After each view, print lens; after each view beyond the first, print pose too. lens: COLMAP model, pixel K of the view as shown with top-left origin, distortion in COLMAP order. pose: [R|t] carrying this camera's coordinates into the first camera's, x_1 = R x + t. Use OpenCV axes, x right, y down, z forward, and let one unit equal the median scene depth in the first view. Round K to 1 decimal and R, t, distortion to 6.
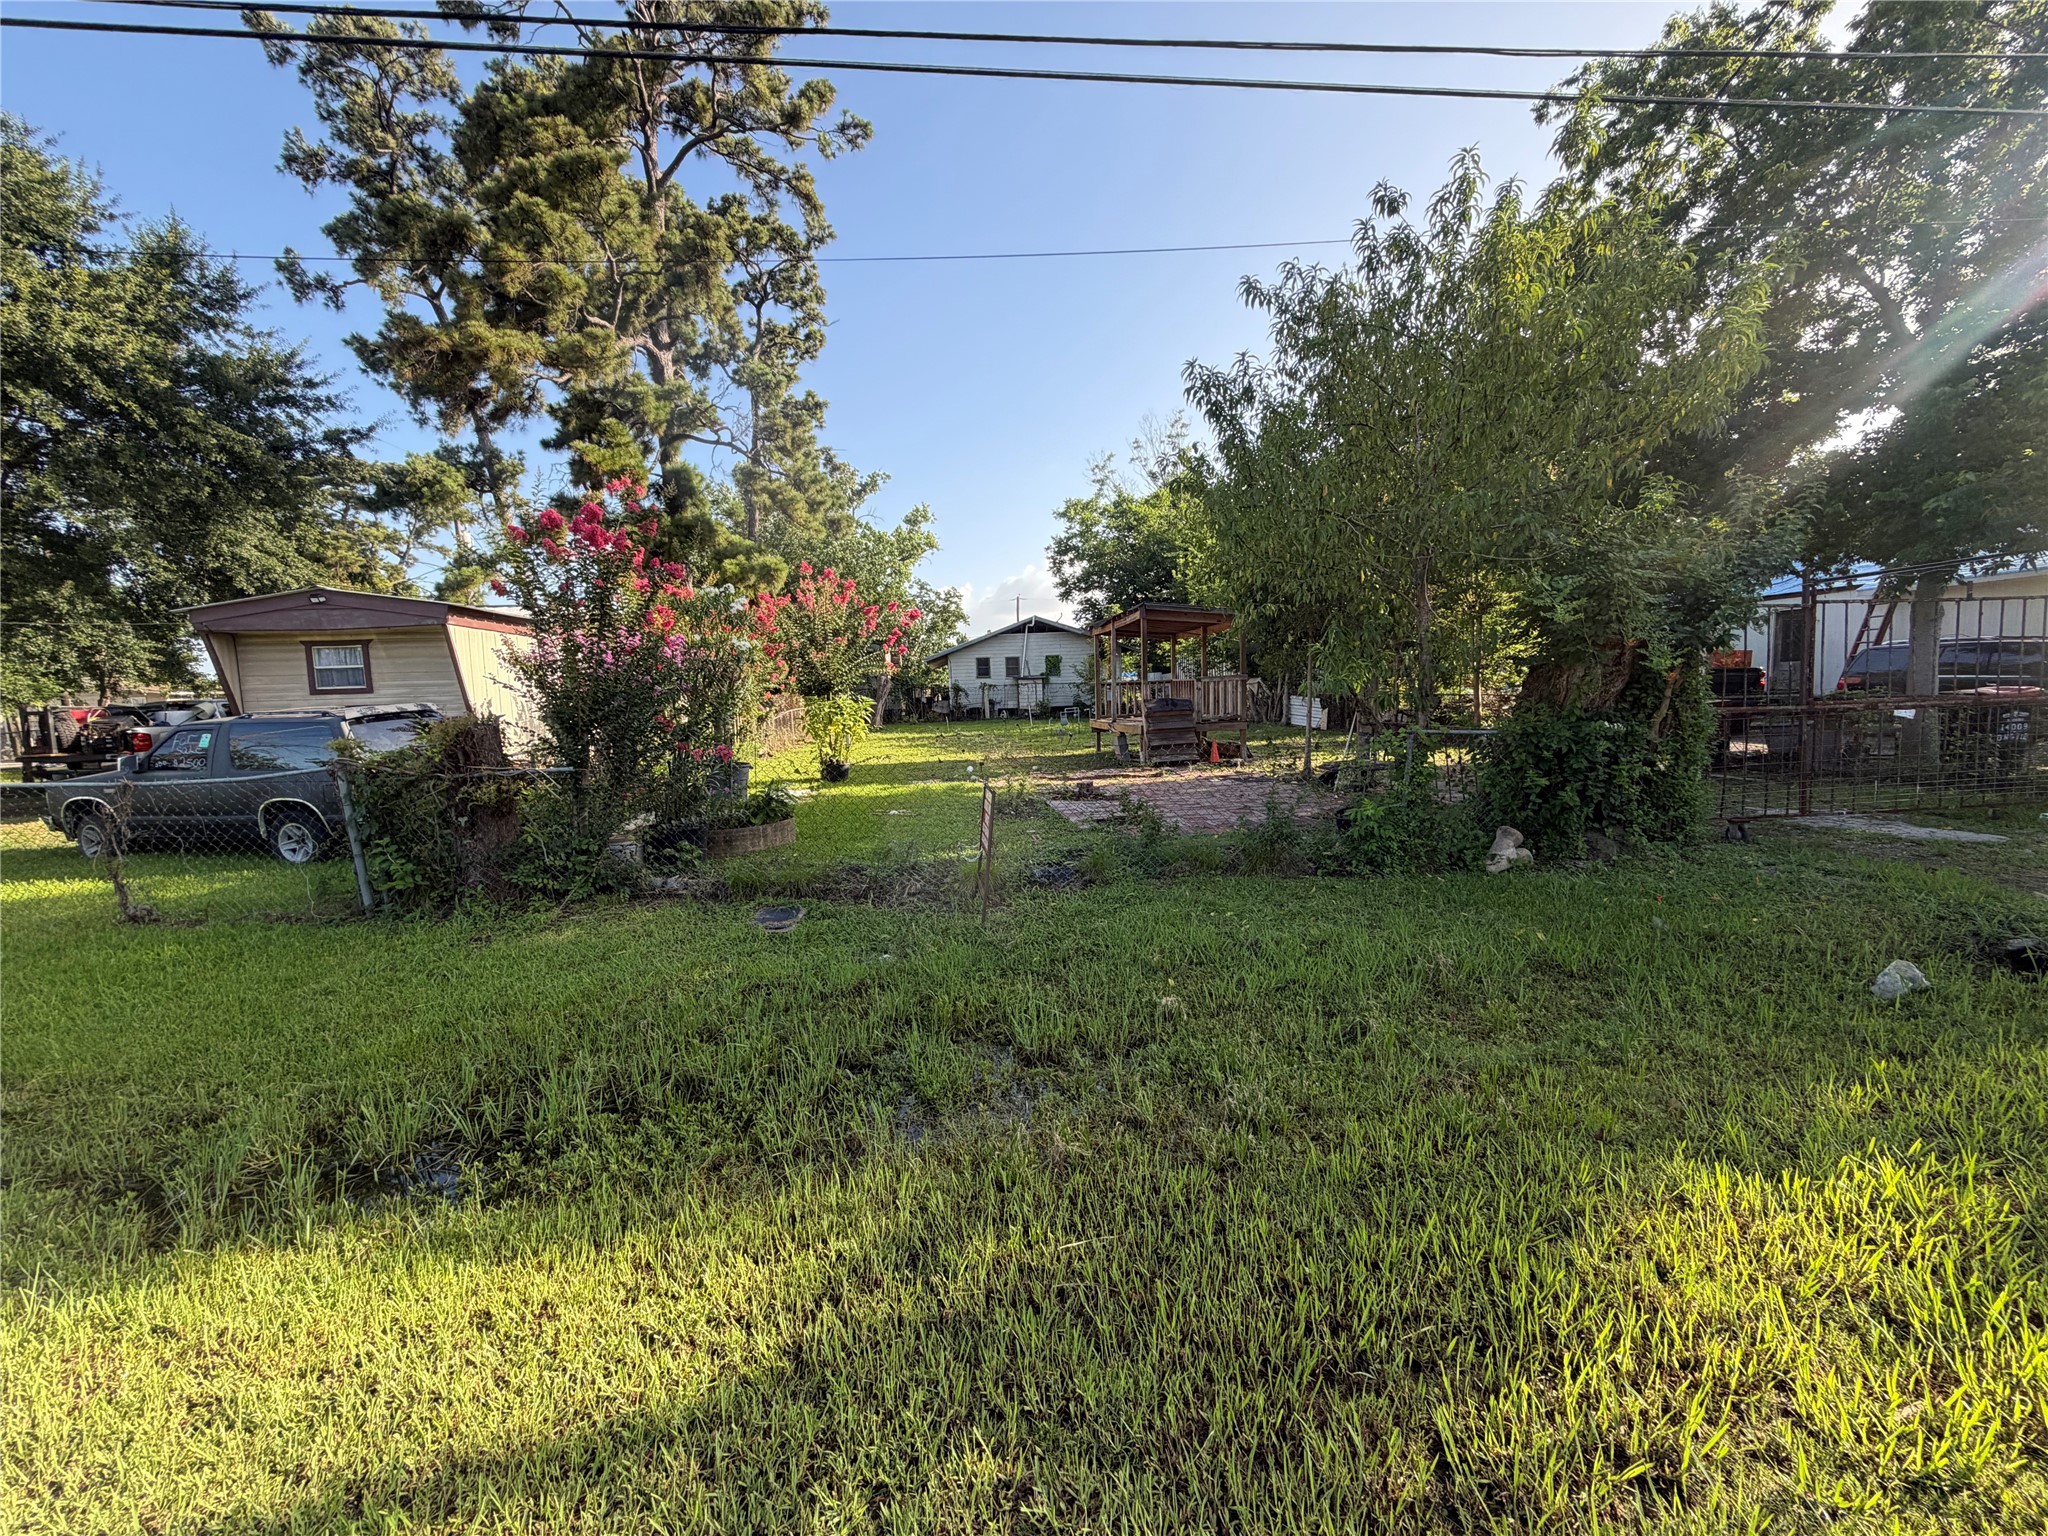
lens RADIAL K [[811.8, 0, 1021.0], [0, 811.8, 772.3], [0, 0, 1]] dist [0.001686, -0.000195]
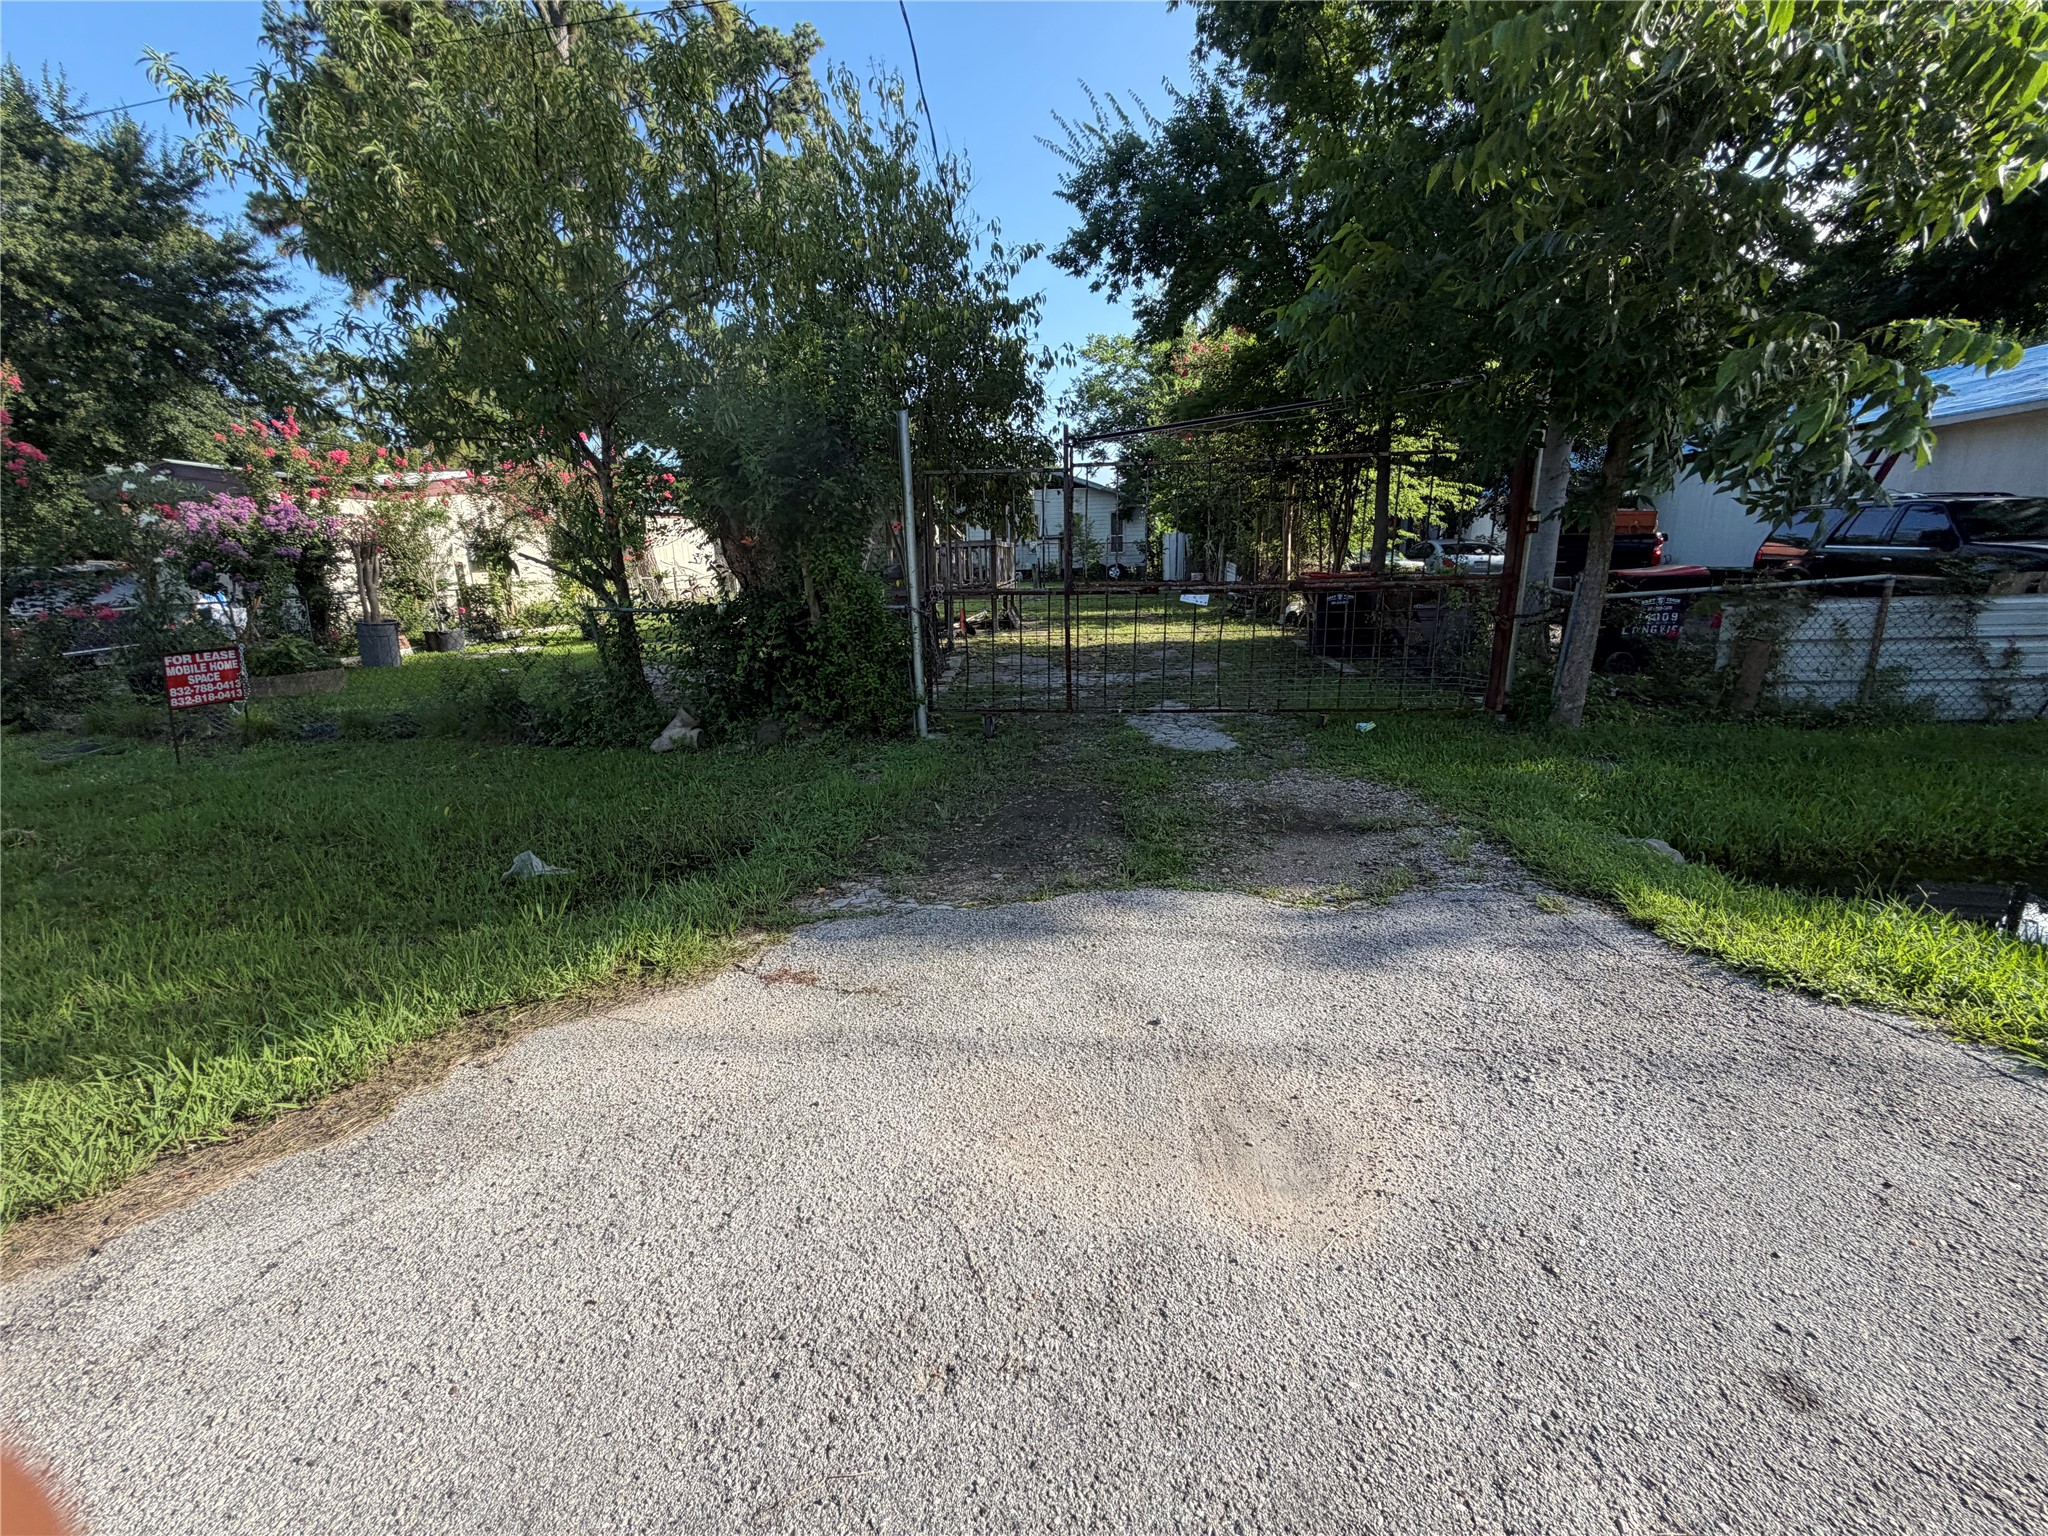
lens RADIAL K [[811.8, 0, 1021.0], [0, 811.8, 772.3], [0, 0, 1]] dist [0.001686, -0.000195]
pose [[0.976191, 0.065729, -0.206713, 0.352412], [-0.029727, 0.984531, 0.172669, -0.011805], [0.214865, -0.162413, 0.963045, 0.027461]]
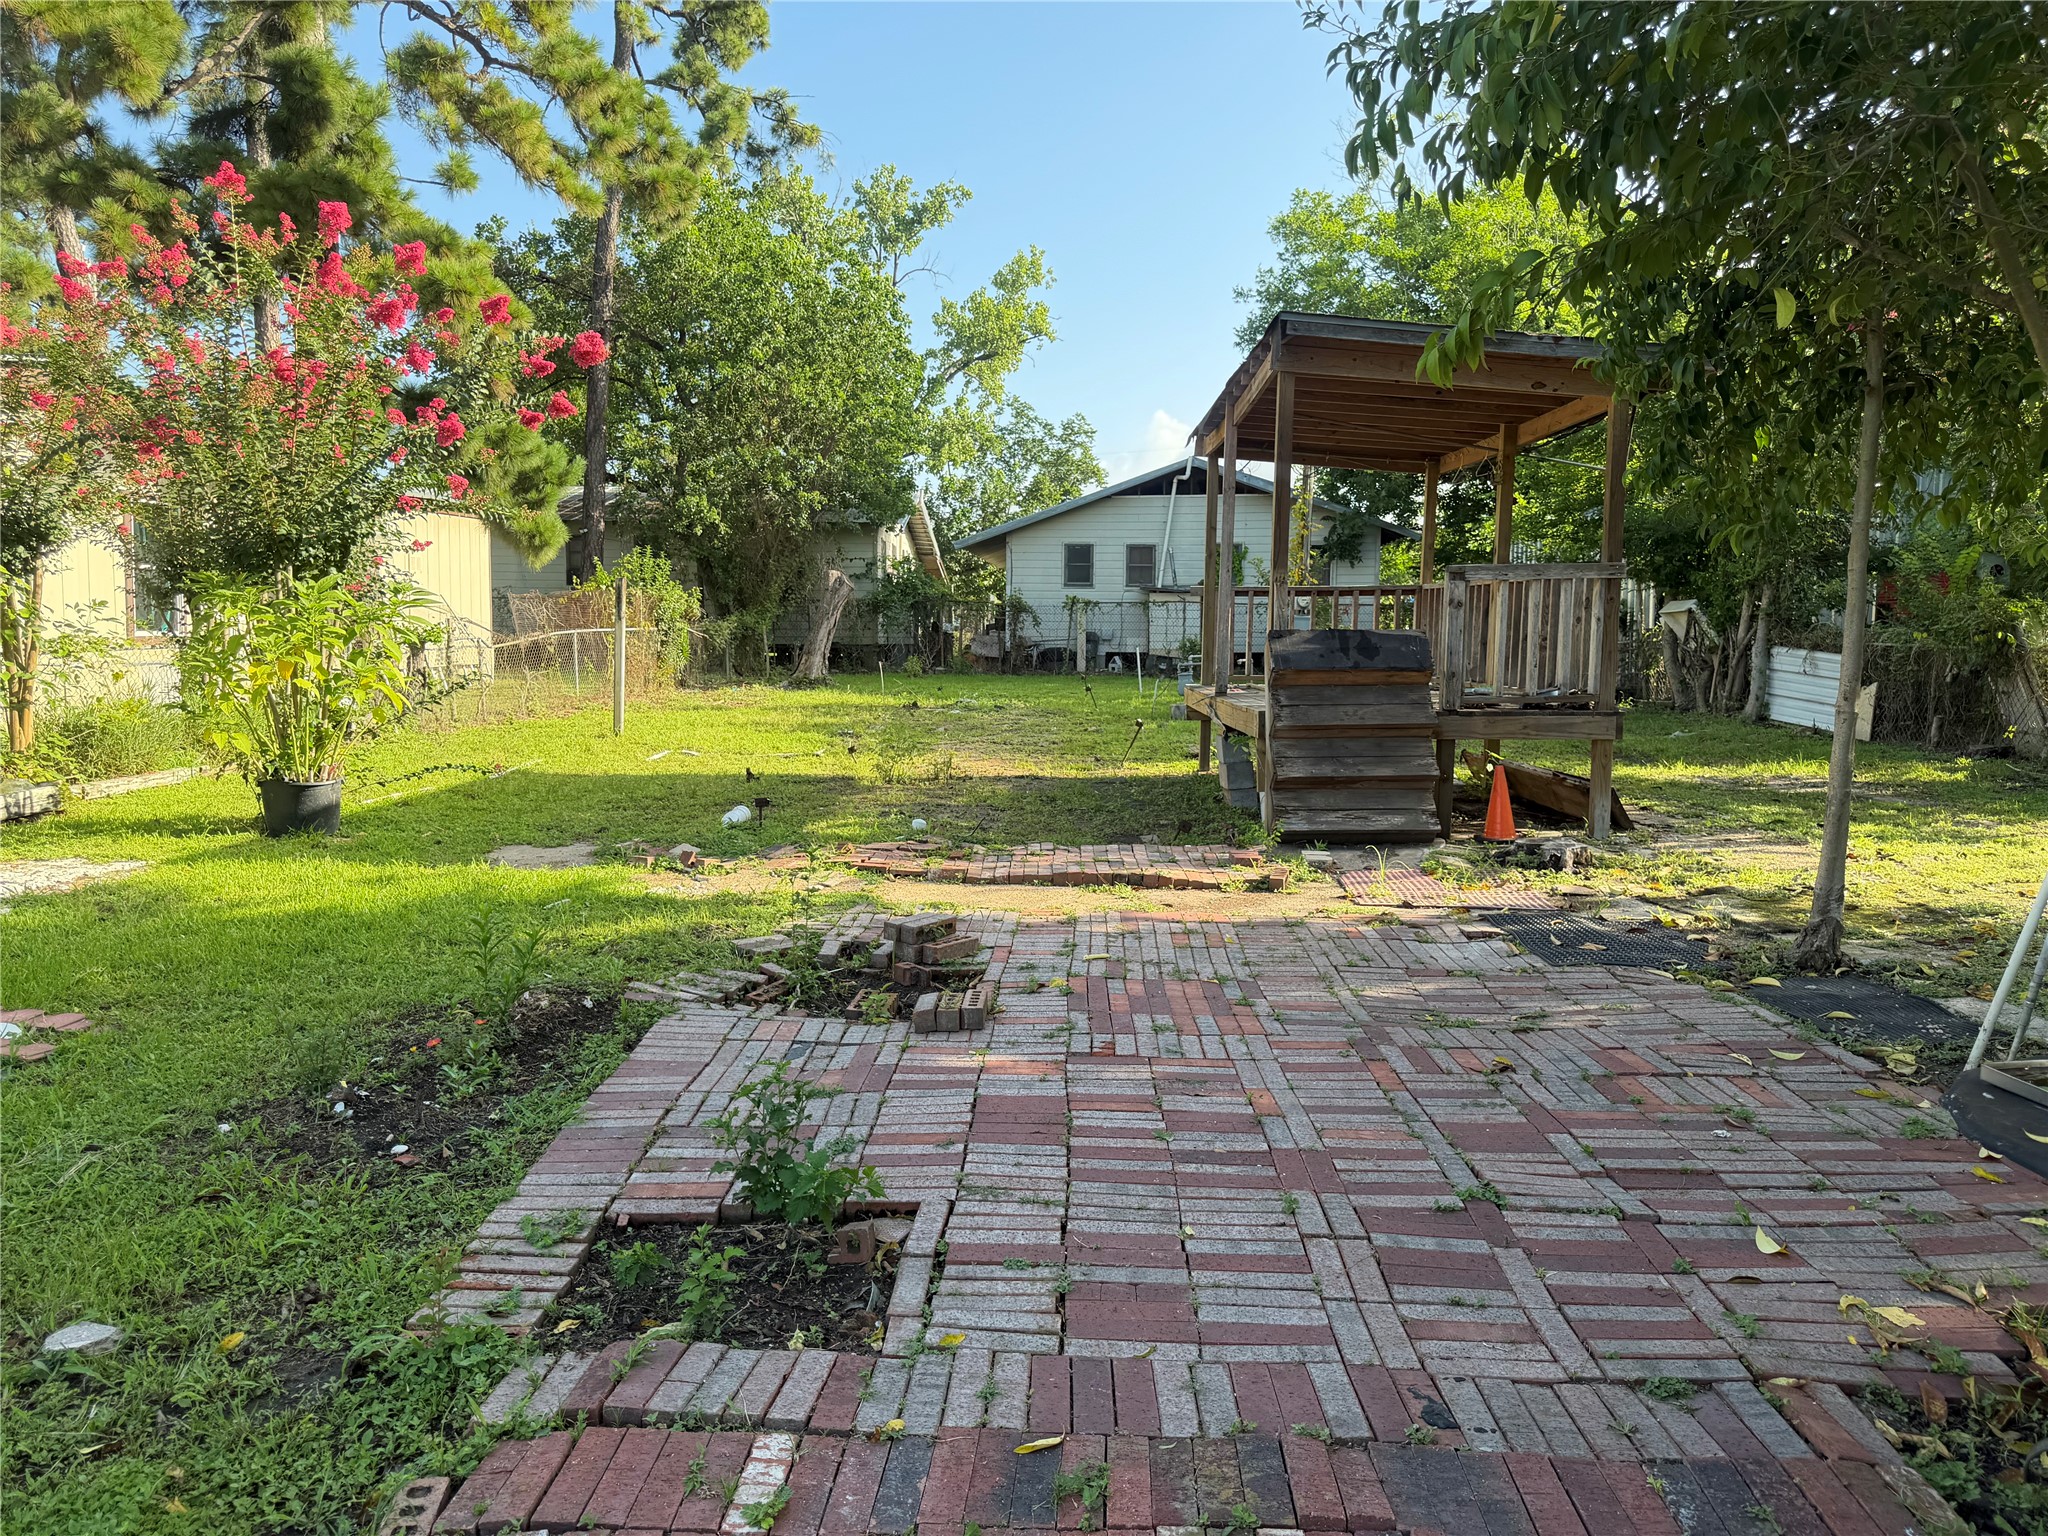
lens RADIAL K [[1440.2, 0, 1005.4], [0, 1440.2, 761.4], [0, 0, 1]] dist [0.096413, -0.145978]
pose [[0.985578, 0.056273, -0.159593, 0.092946], [-0.056773, 0.998386, 0.001430, -0.022240], [0.159416, 0.007651, 0.987182, 0.283670]]
